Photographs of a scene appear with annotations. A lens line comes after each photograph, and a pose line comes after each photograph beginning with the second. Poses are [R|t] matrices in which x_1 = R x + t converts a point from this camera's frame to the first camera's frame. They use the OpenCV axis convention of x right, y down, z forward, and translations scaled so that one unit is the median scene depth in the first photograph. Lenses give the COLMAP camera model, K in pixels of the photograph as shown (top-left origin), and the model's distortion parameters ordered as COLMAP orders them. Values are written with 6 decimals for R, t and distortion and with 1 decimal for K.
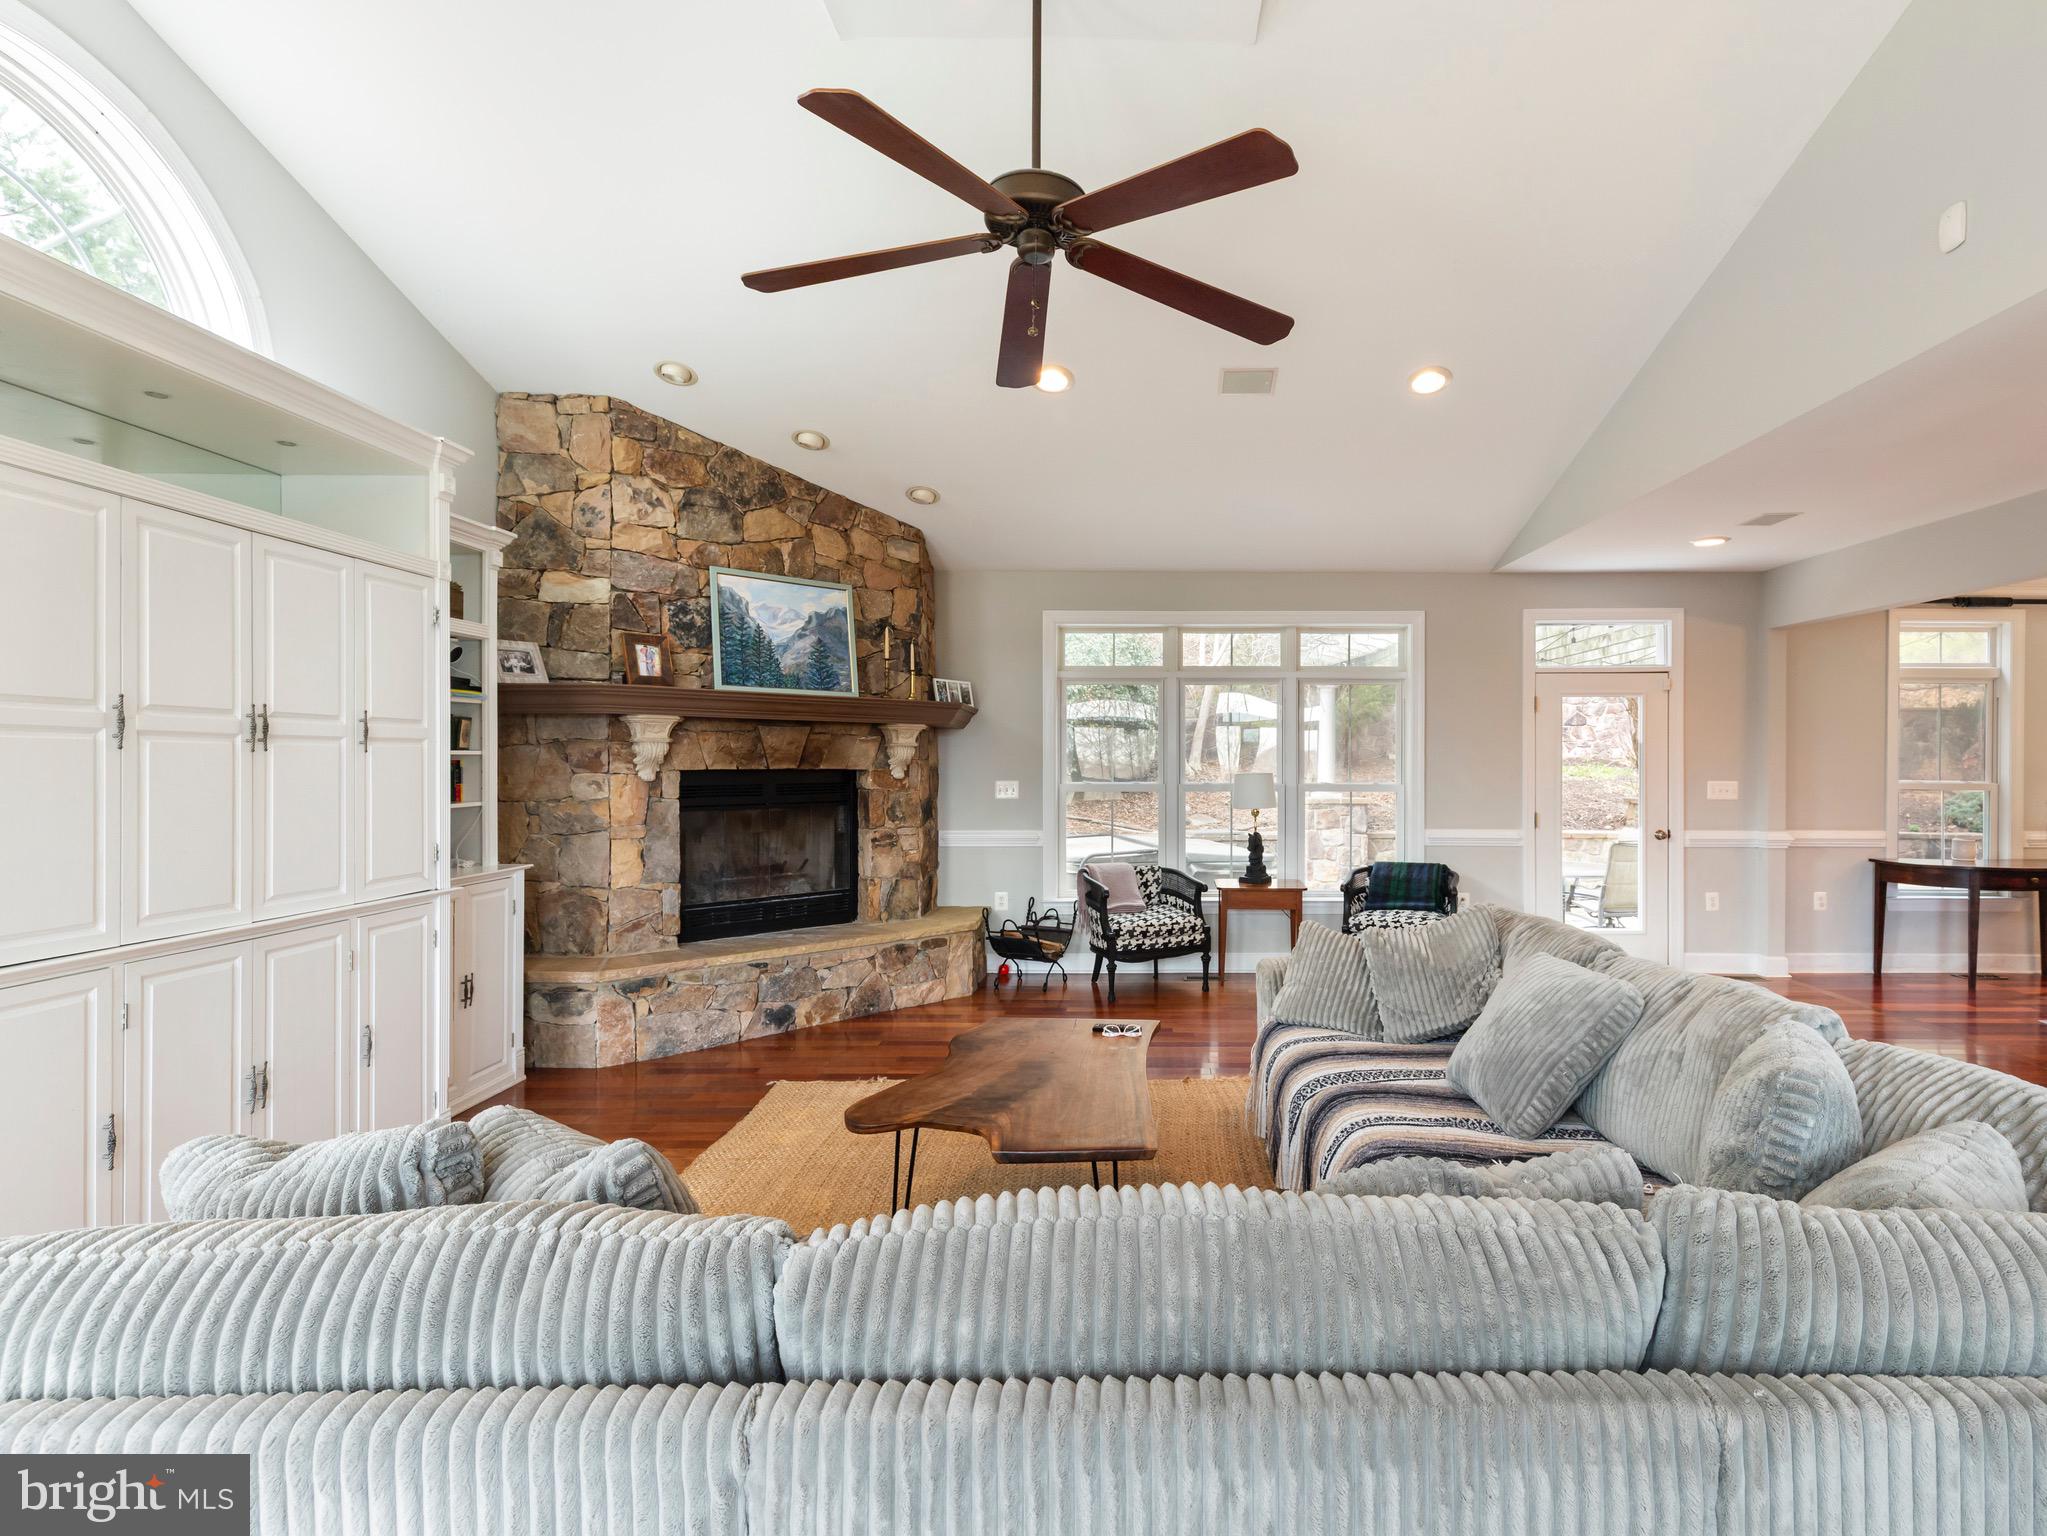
lens RADIAL K [[1017.5, 0, 1144.6], [0, 1017.5, 772.9], [0, 0, 1]] dist [0.001623, 0.000085]
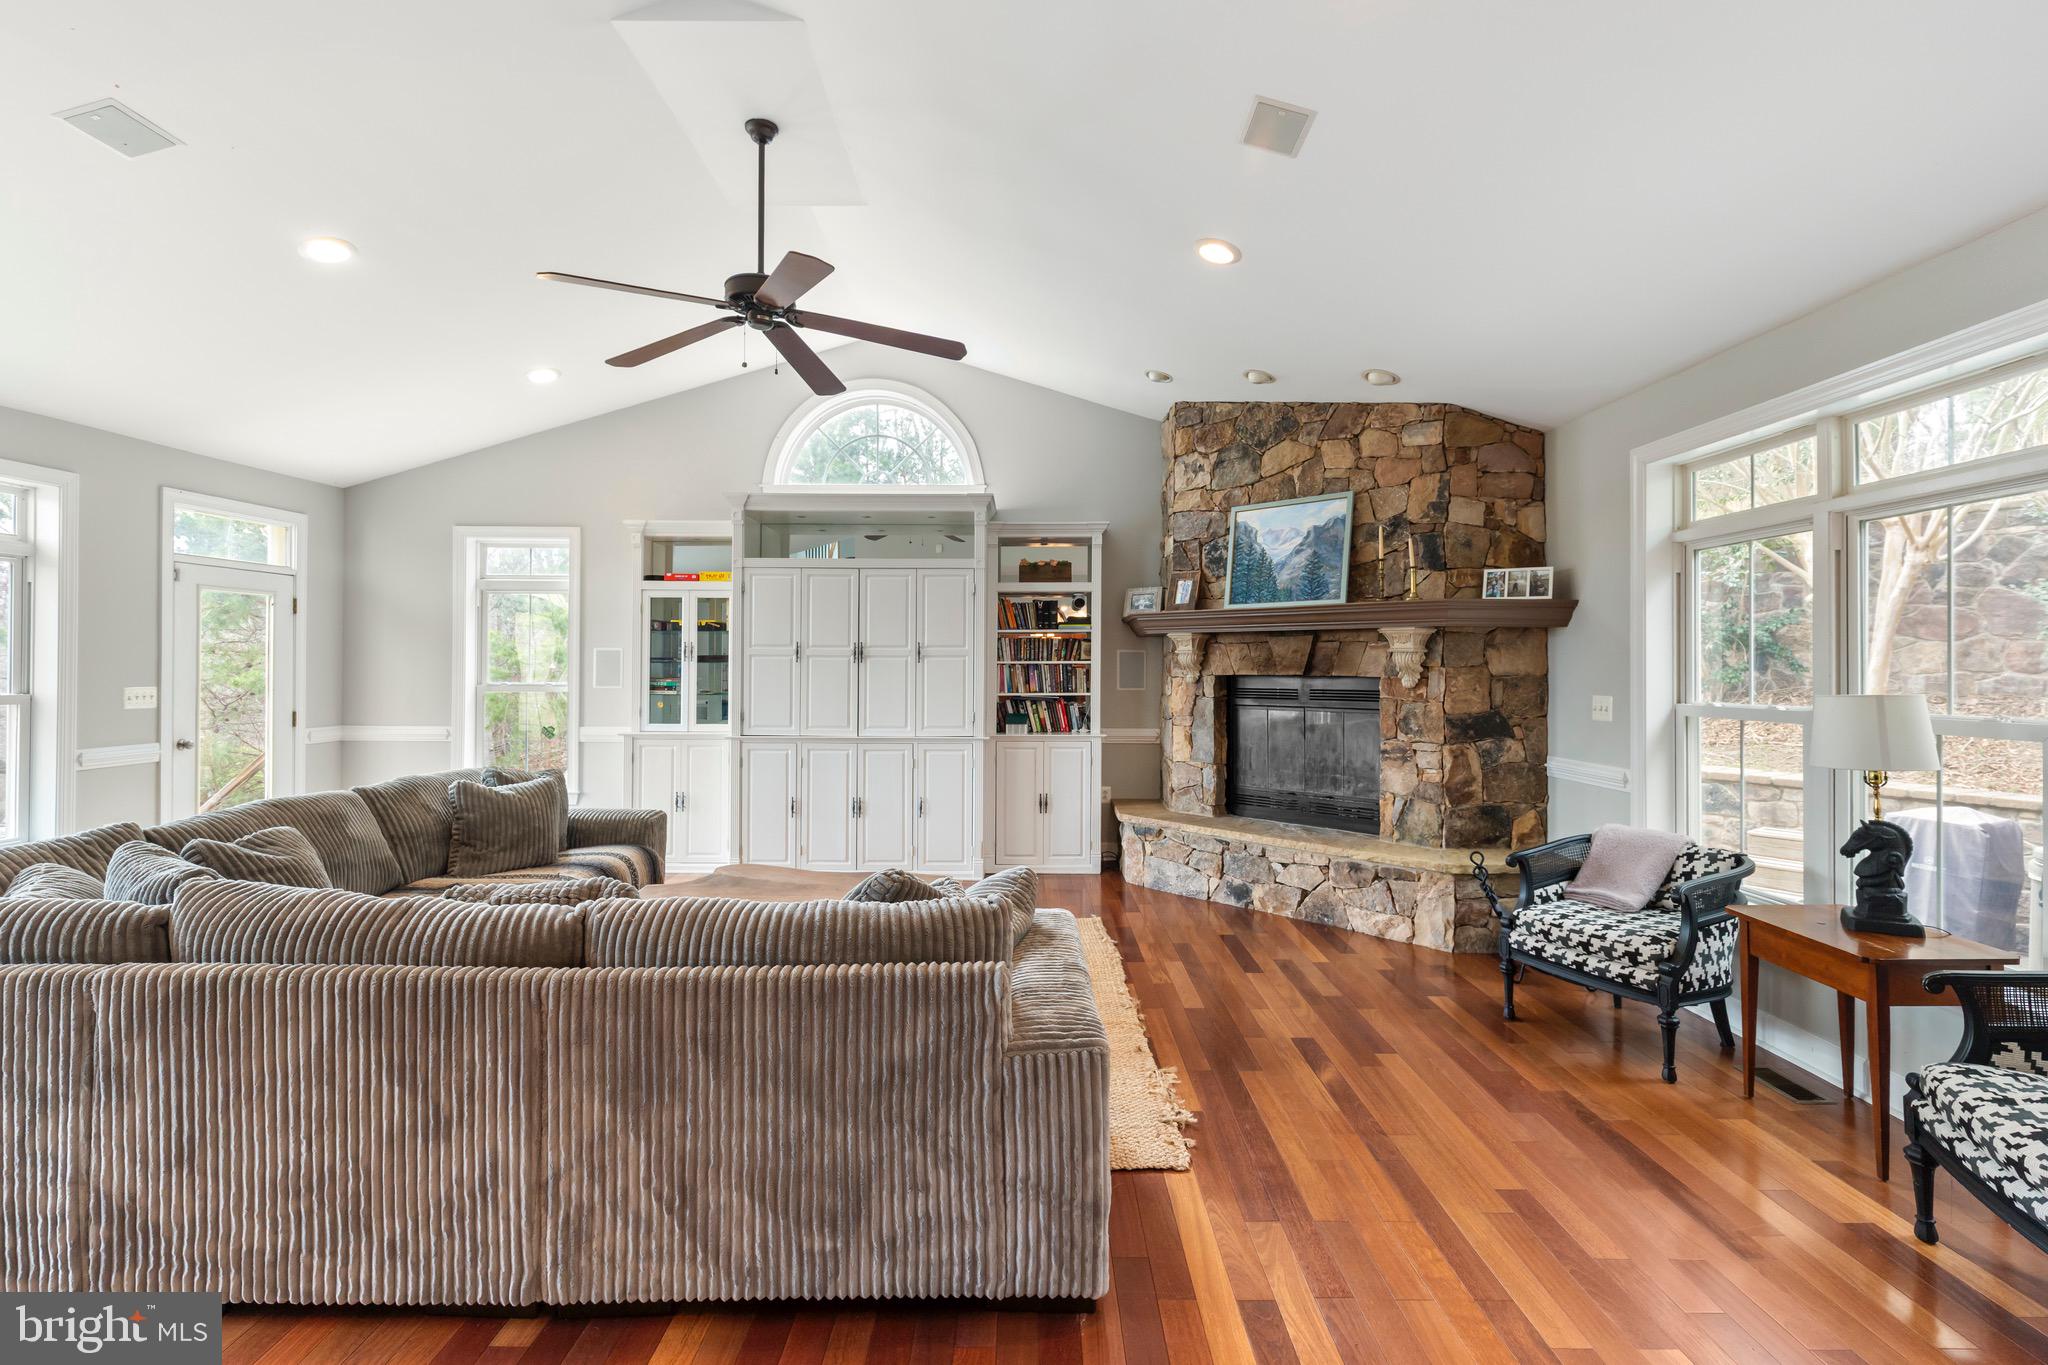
lens RADIAL K [[921.5, 0, 1017.4], [0, 921.5, 662.2], [0, 0, 1]] dist [-0.000023, -0.000708]
pose [[-0.015483, -0.006290, -0.999860, 0.642380], [-0.013943, 0.999884, -0.006074, -0.007821], [0.999783, 0.013847, -0.015569, 0.724948]]
